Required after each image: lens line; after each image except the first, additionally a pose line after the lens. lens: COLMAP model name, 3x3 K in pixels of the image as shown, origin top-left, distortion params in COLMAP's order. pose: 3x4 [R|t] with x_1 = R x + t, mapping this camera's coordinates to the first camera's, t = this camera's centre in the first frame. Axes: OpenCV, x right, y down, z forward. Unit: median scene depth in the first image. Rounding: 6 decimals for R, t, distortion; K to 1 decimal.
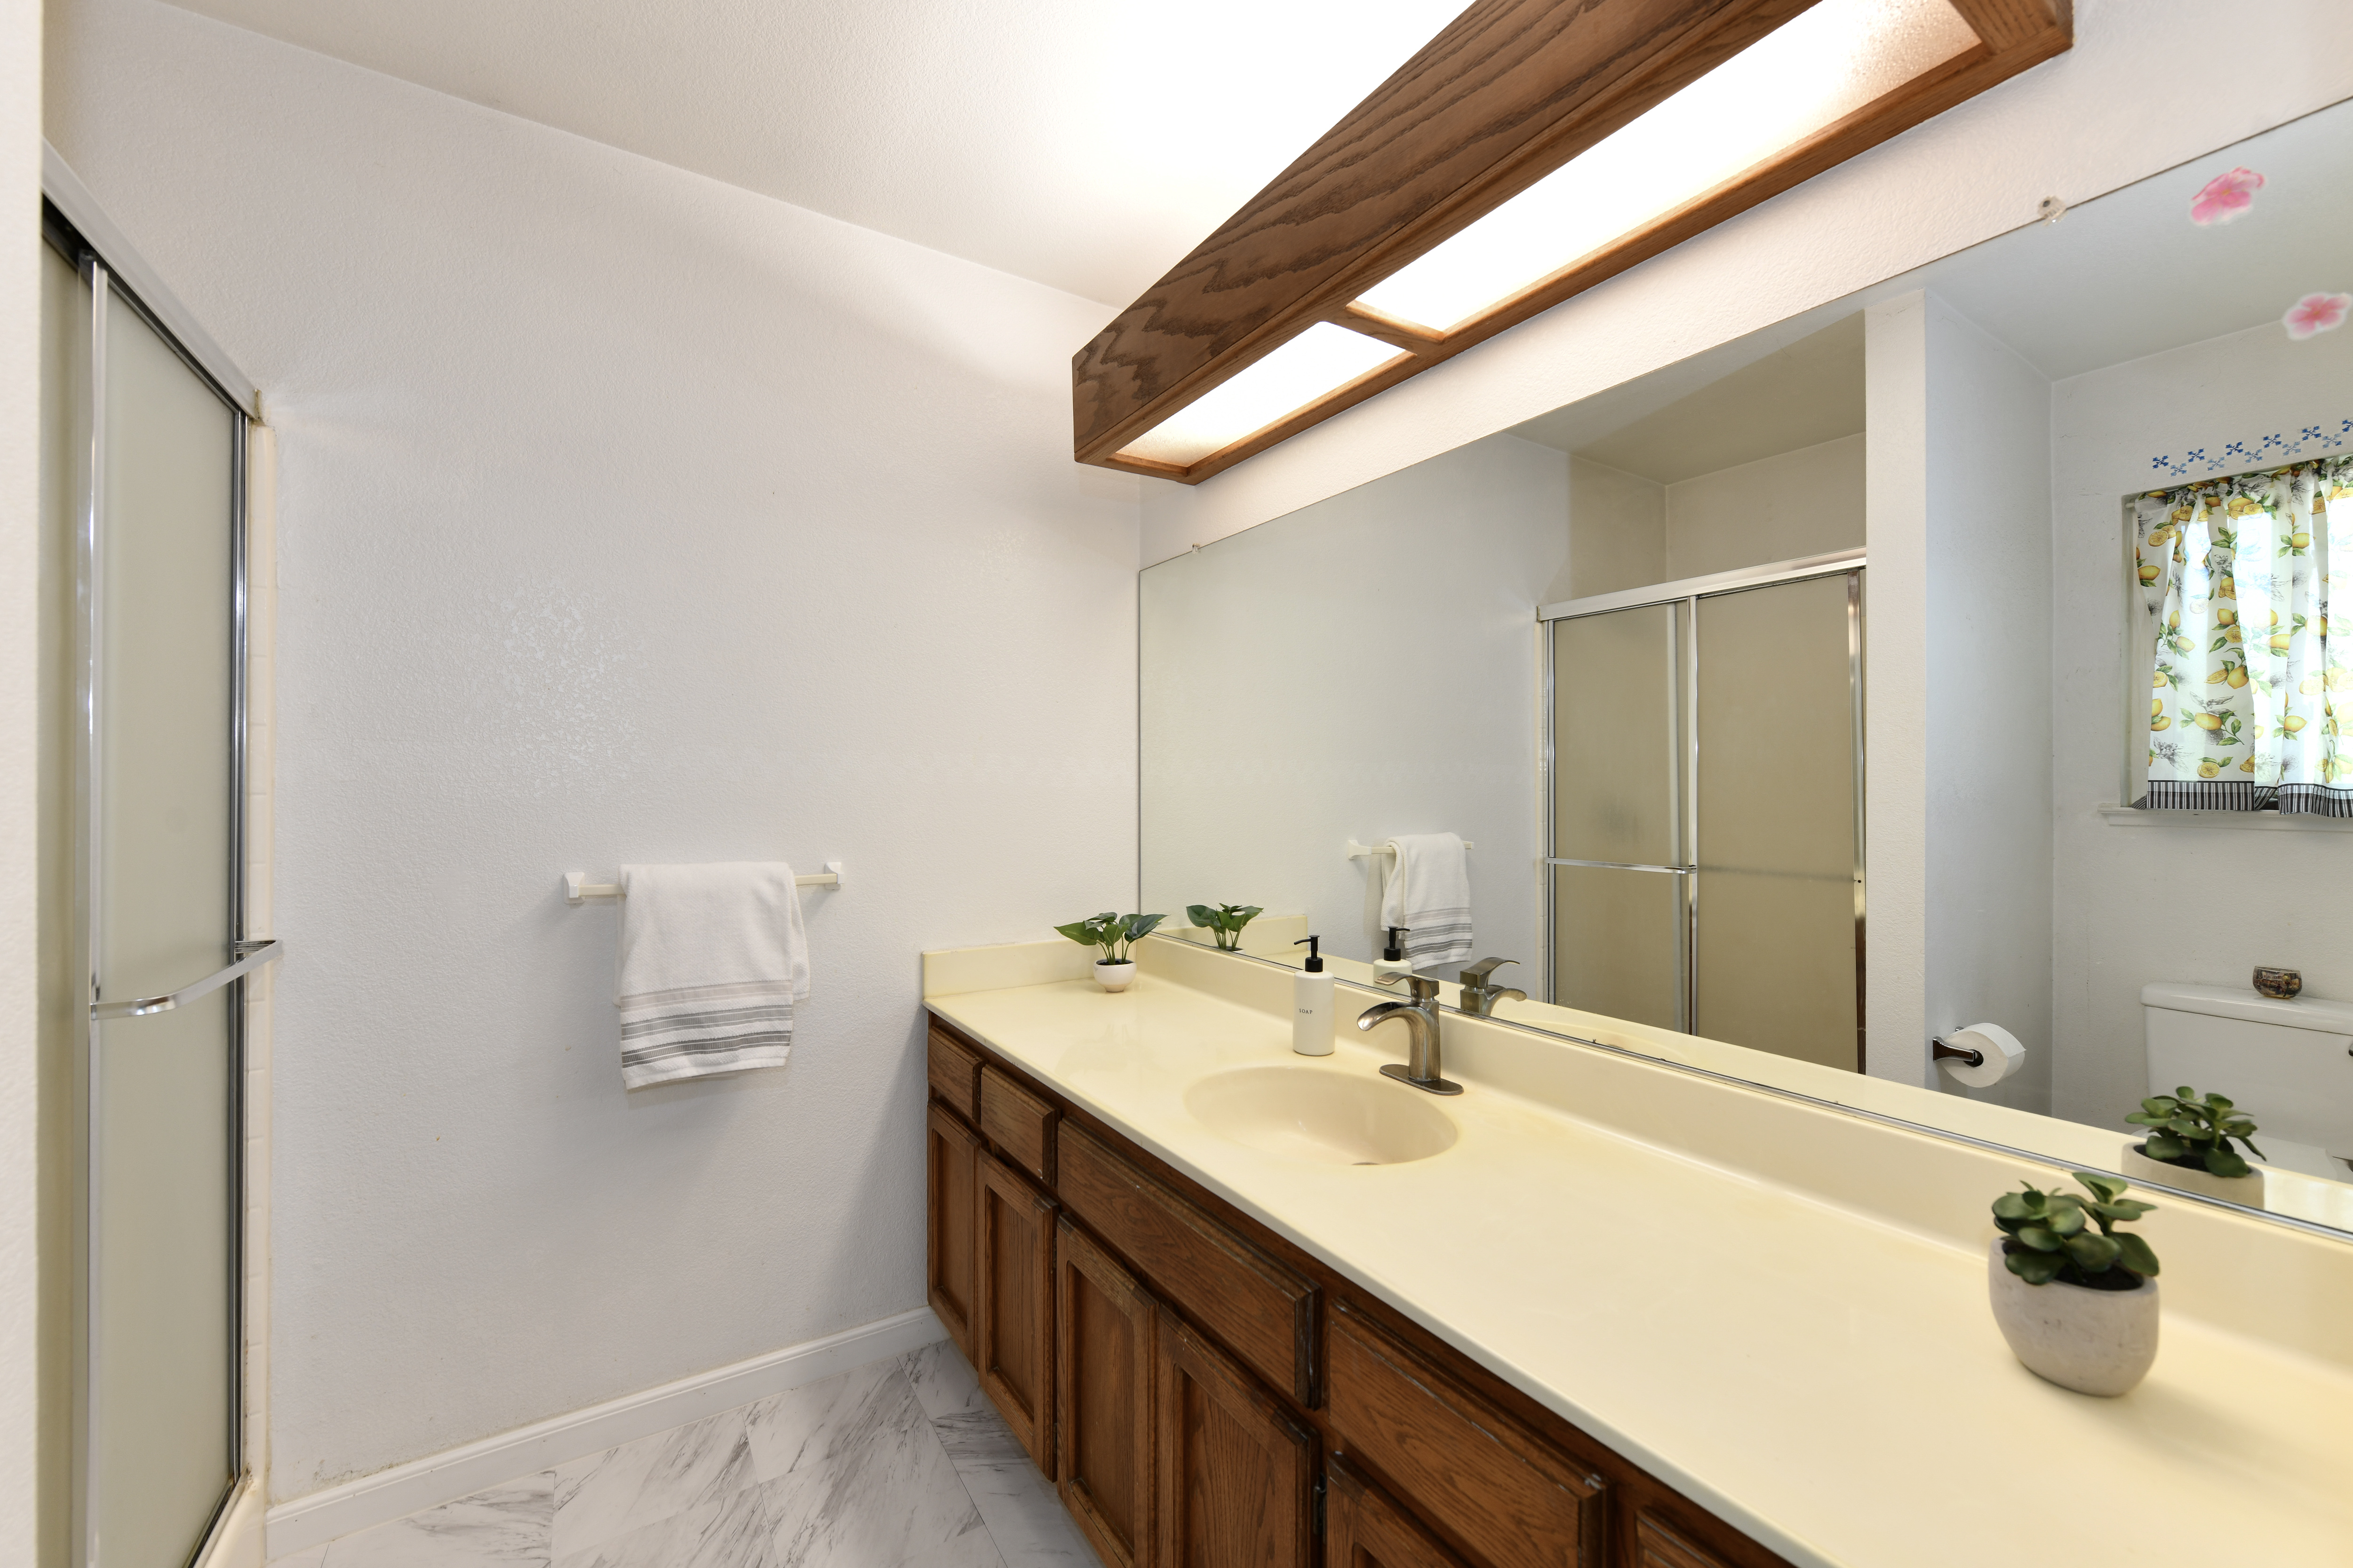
lens RADIAL K [[938.2, 0, 1176.5], [0, 938.2, 784.0], [0, 0, 1]] dist [0.001480, -0.000175]
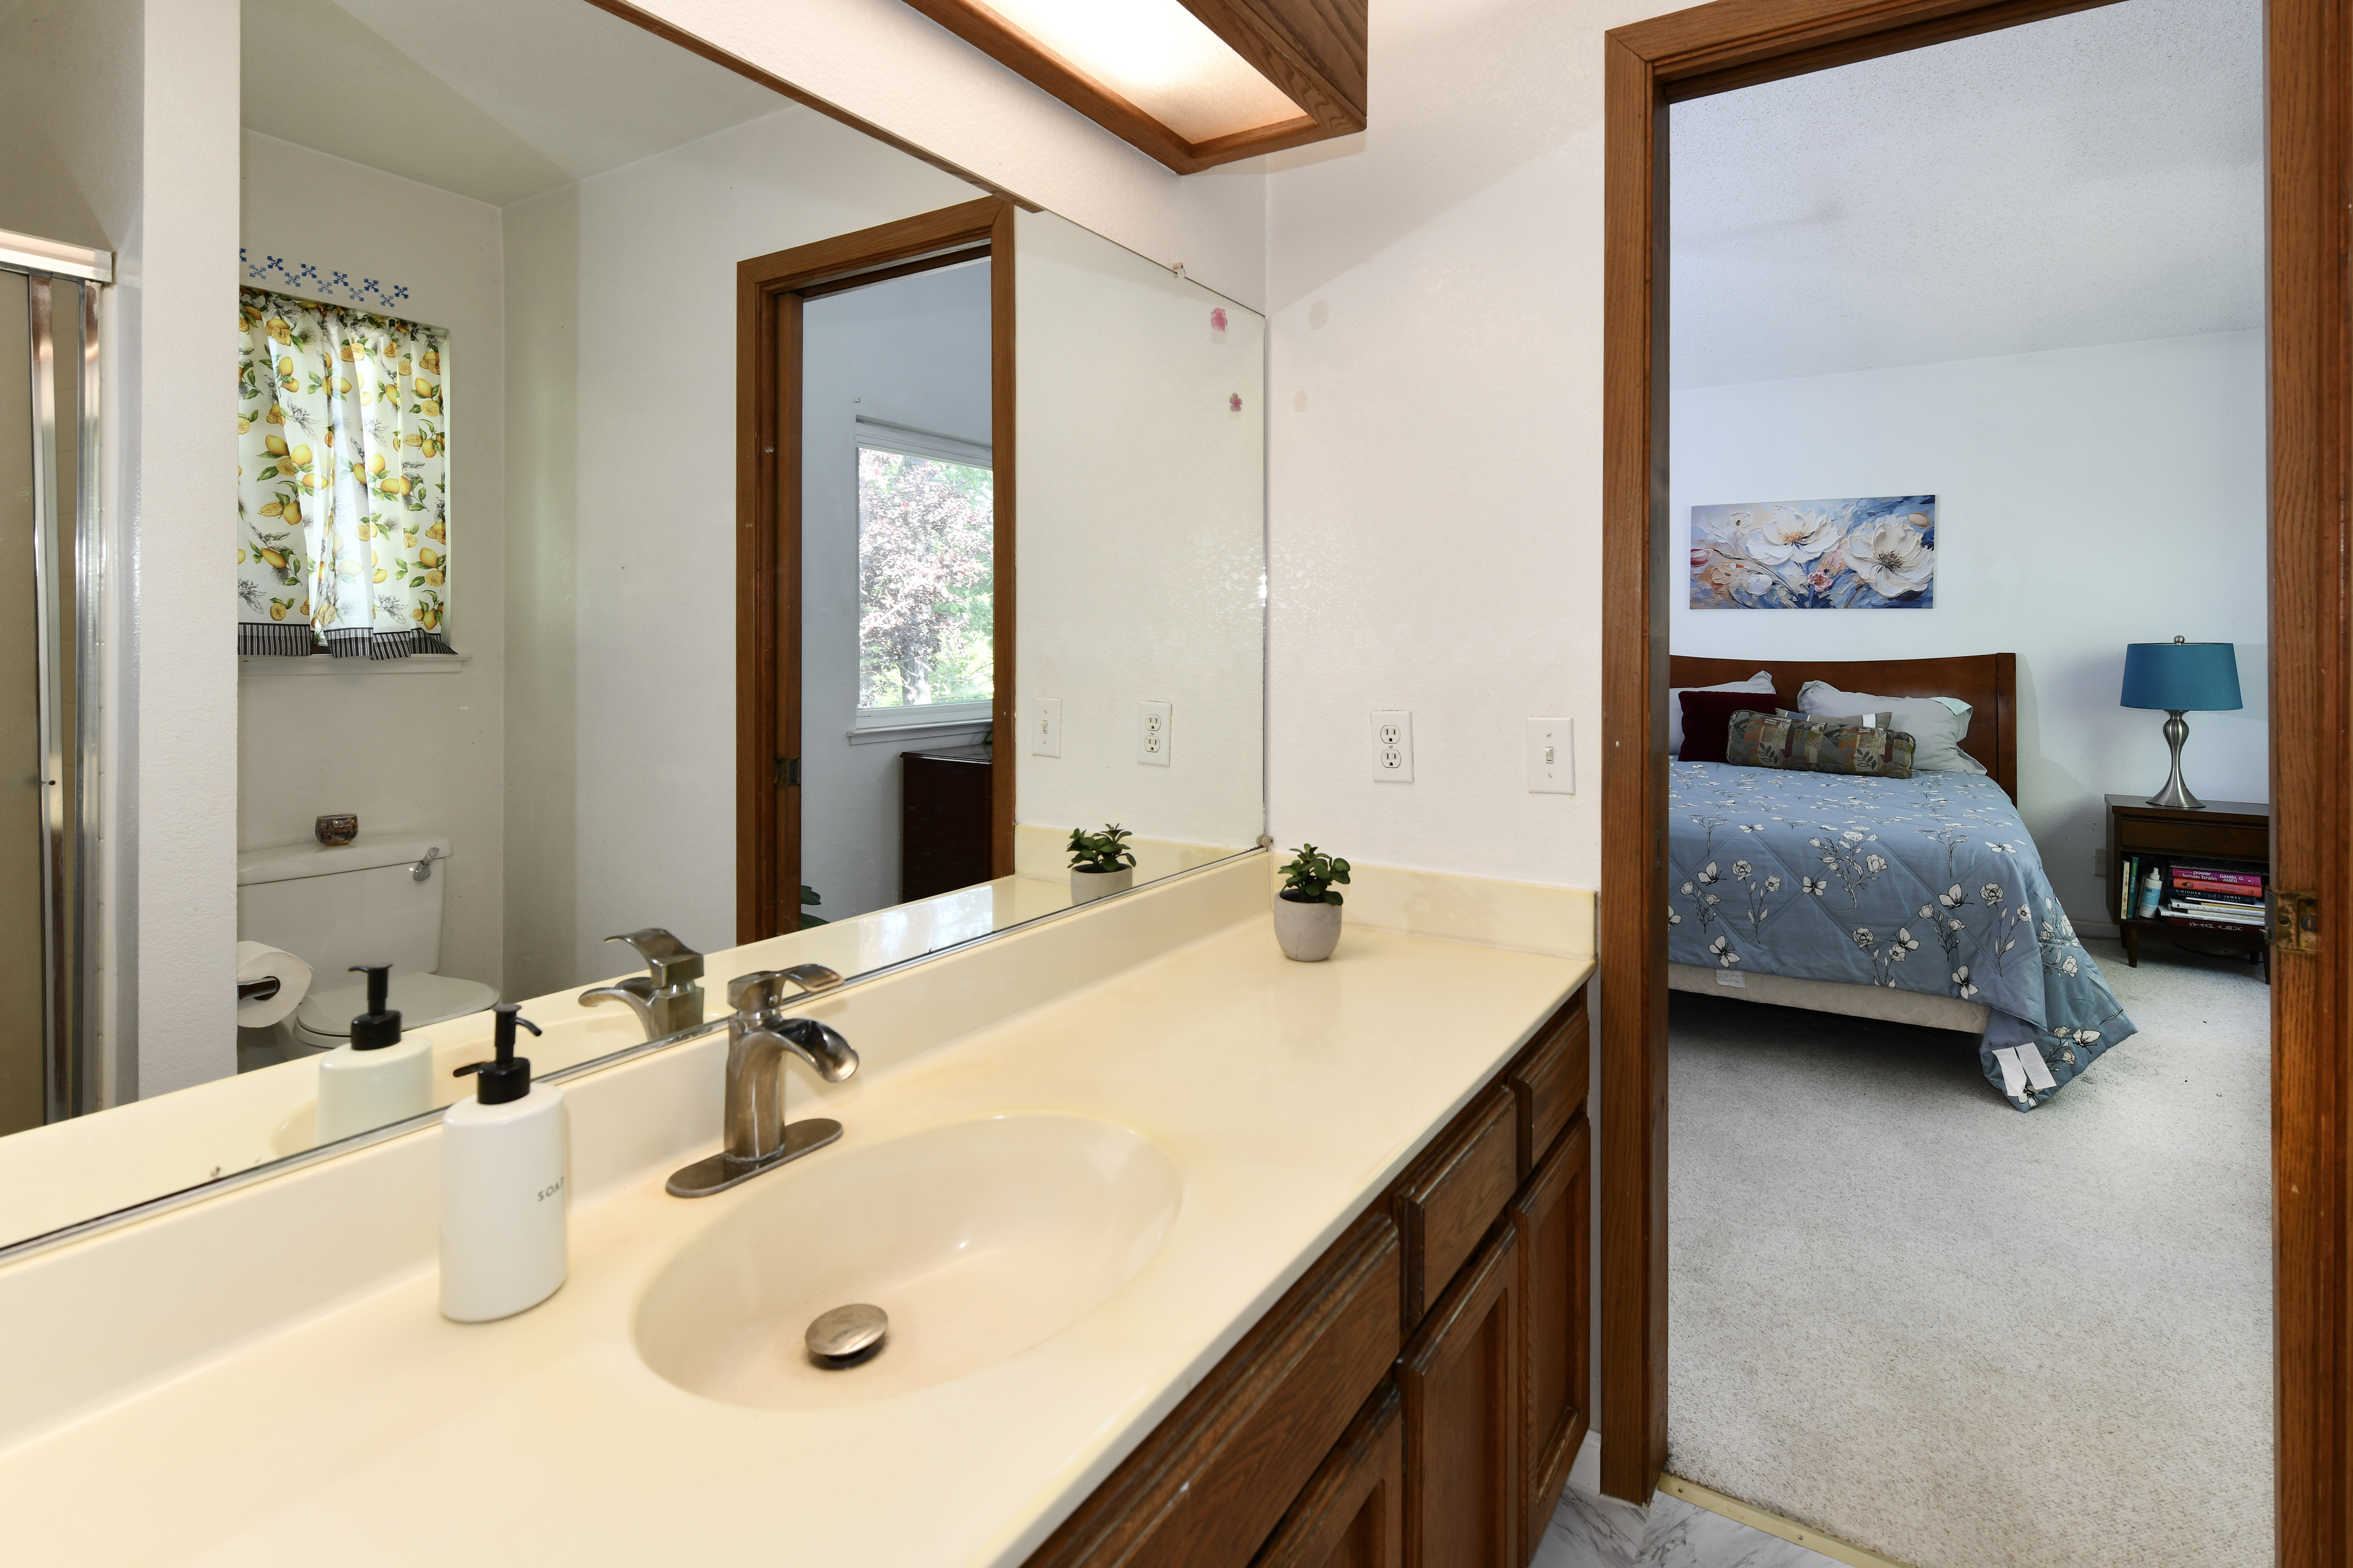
lens RADIAL K [[1130.5, 0, 1236.8], [0, 1130.5, 638.3], [0, 0, 1]] dist [0.005434, -0.000812]
pose [[-0.447301, -0.008625, 0.894342, -0.303047], [-0.009133, 0.999945, 0.005075, -0.003150], [-0.894337, -0.005898, -0.447355, 0.662361]]
